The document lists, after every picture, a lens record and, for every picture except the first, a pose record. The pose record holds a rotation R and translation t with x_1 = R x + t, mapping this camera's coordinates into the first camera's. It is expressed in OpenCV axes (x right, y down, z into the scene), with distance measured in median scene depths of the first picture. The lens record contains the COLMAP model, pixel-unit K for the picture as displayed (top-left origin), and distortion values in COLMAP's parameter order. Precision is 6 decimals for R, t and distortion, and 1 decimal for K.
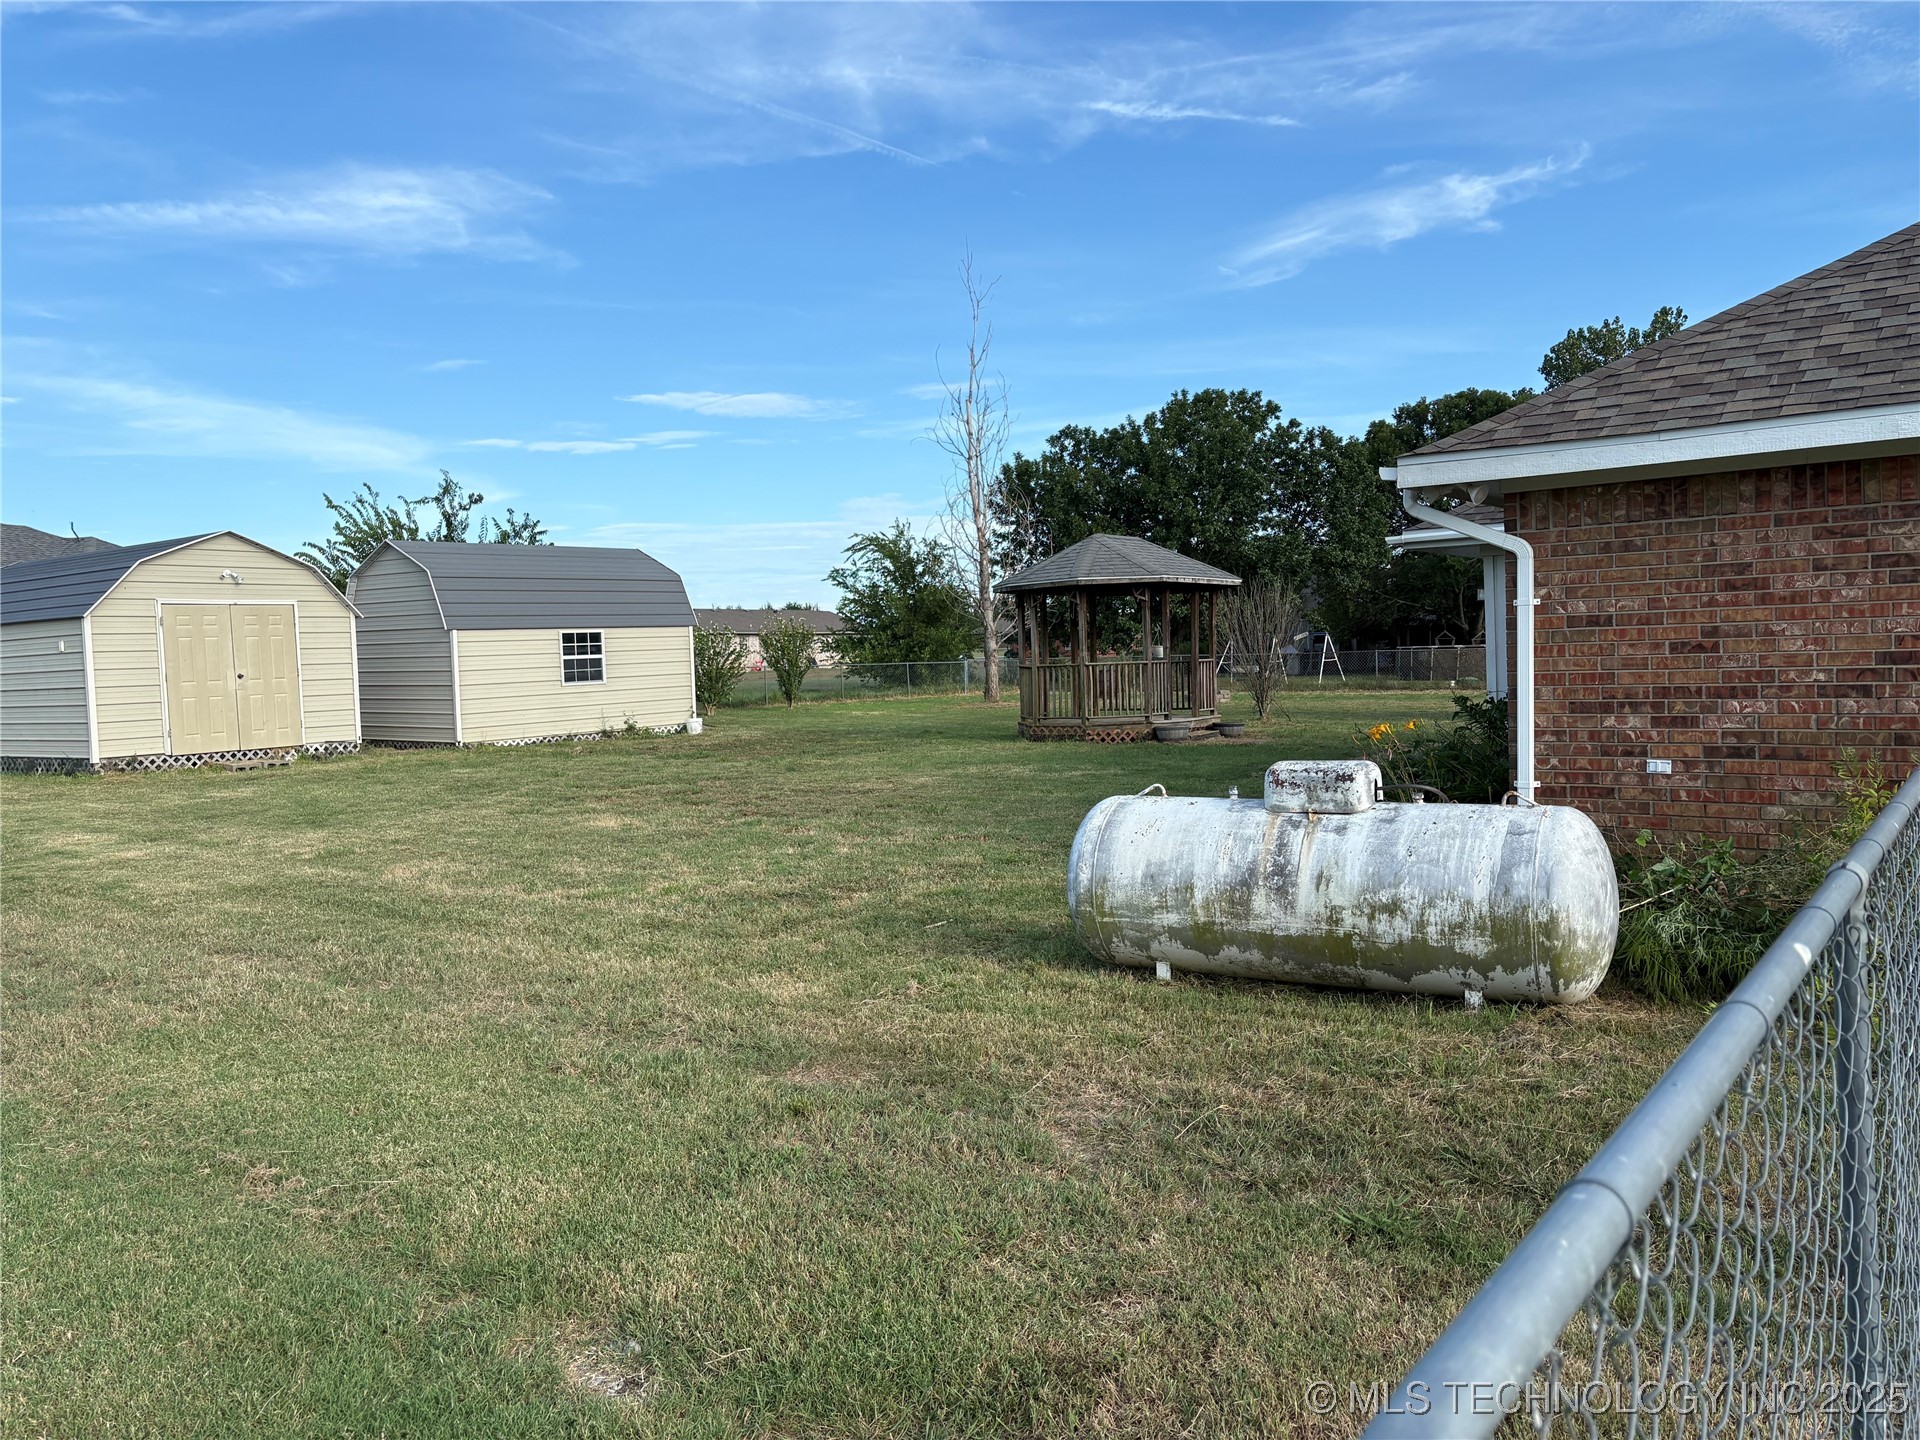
lens RADIAL K [[1456.5, 0, 960.0], [0, 1456.5, 720.0], [0, 0, 1]] dist [0.060455, -0.083560]
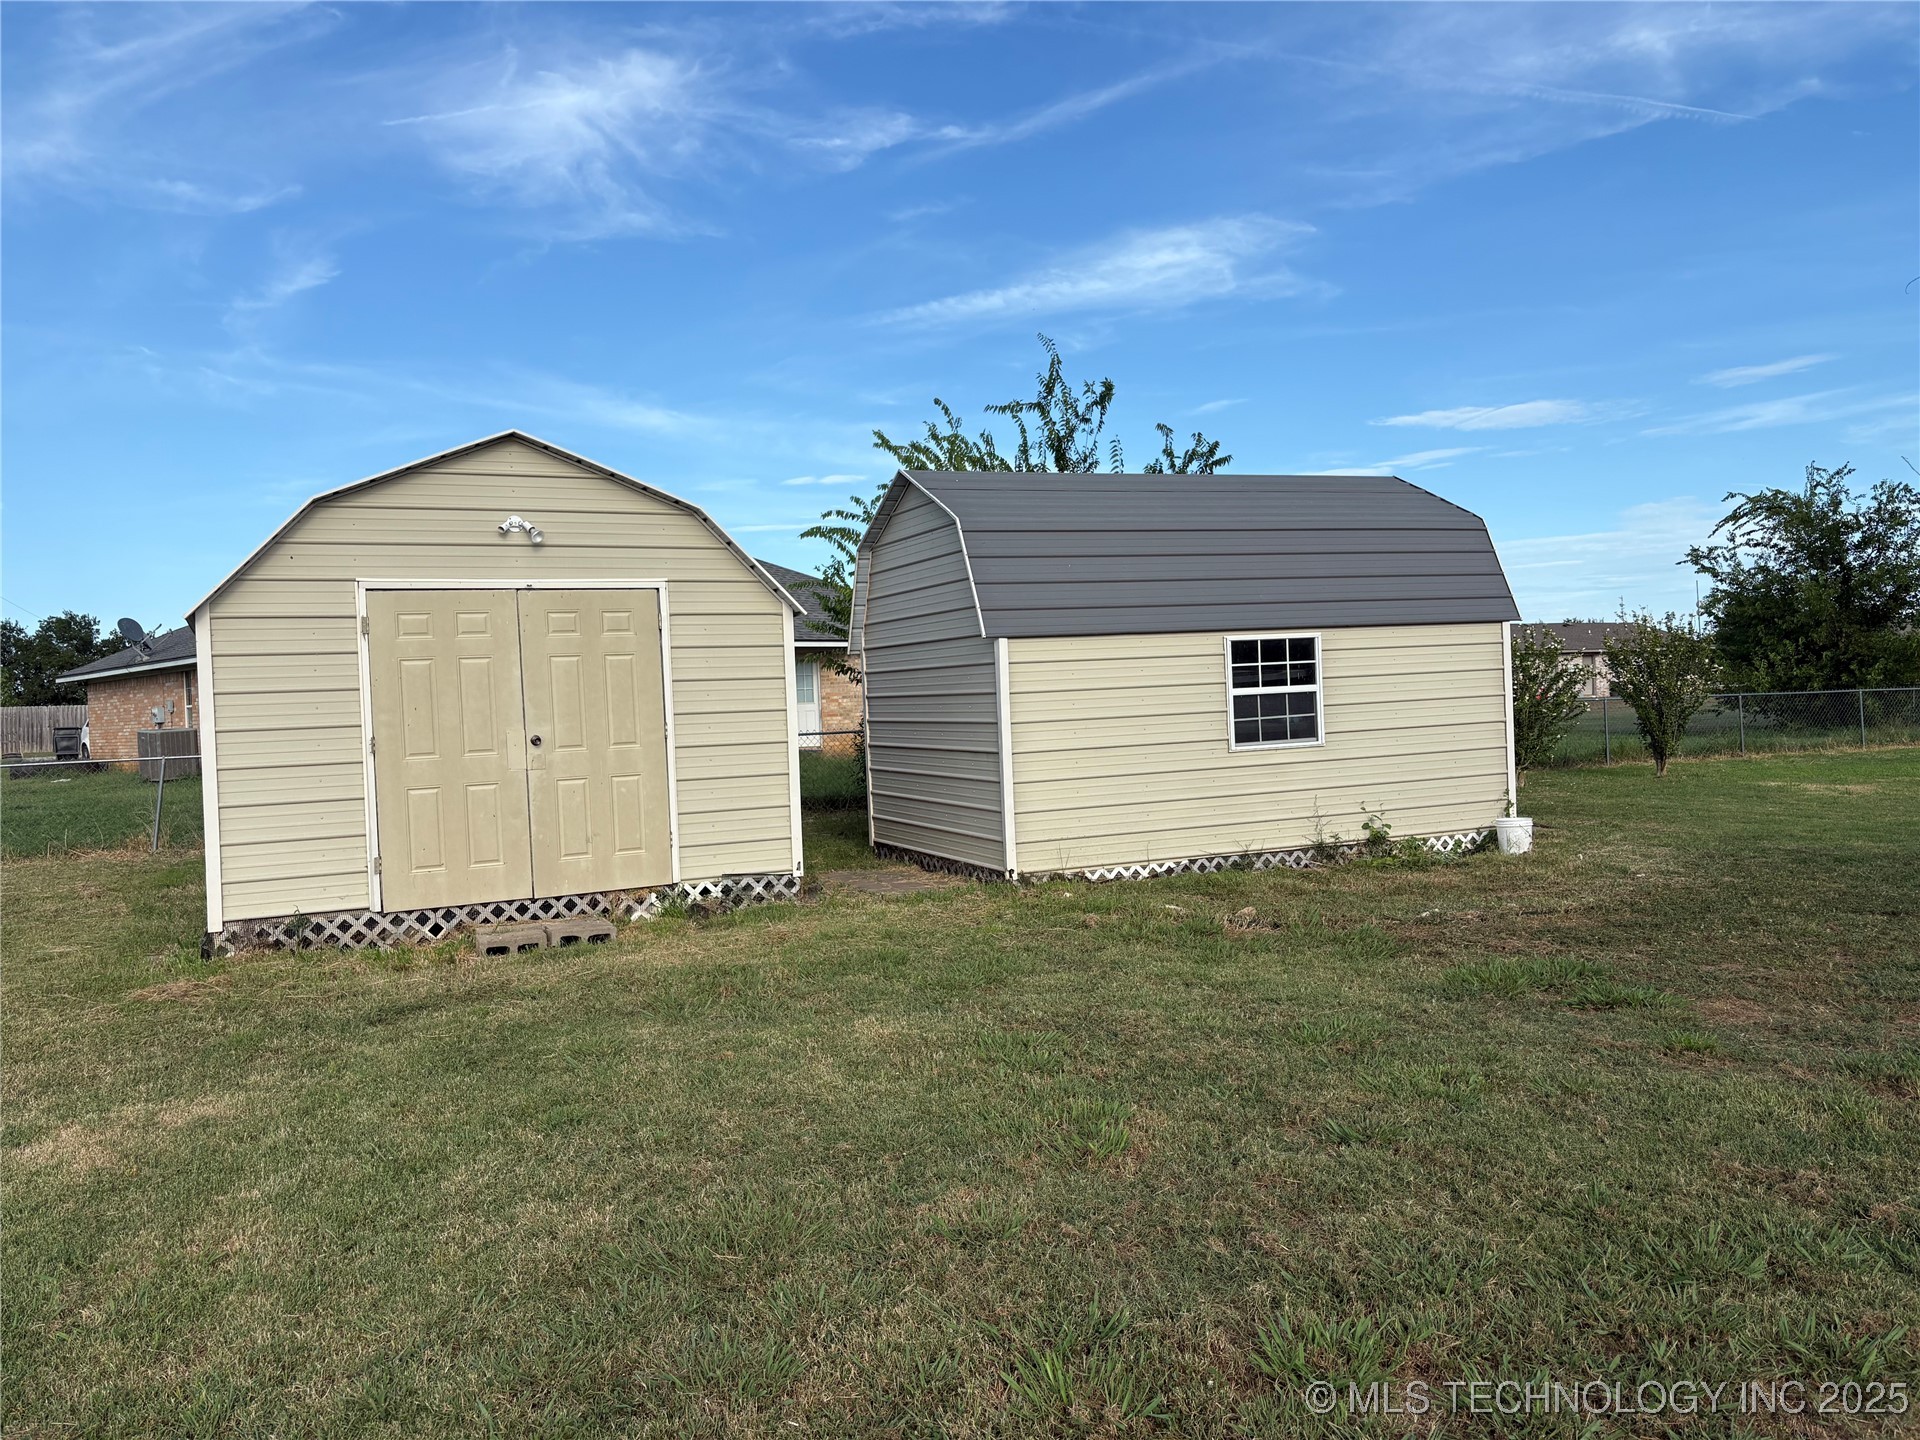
lens RADIAL K [[1414.5, 0, 941.8], [0, 1414.5, 773.2], [0, 0, 1]] dist [0.005248, 0.003869]
pose [[0.865383, 0.018892, -0.500756, -0.115467], [-0.009104, 0.999717, 0.021983, -0.024149], [0.501029, -0.014465, 0.865310, 0.523119]]
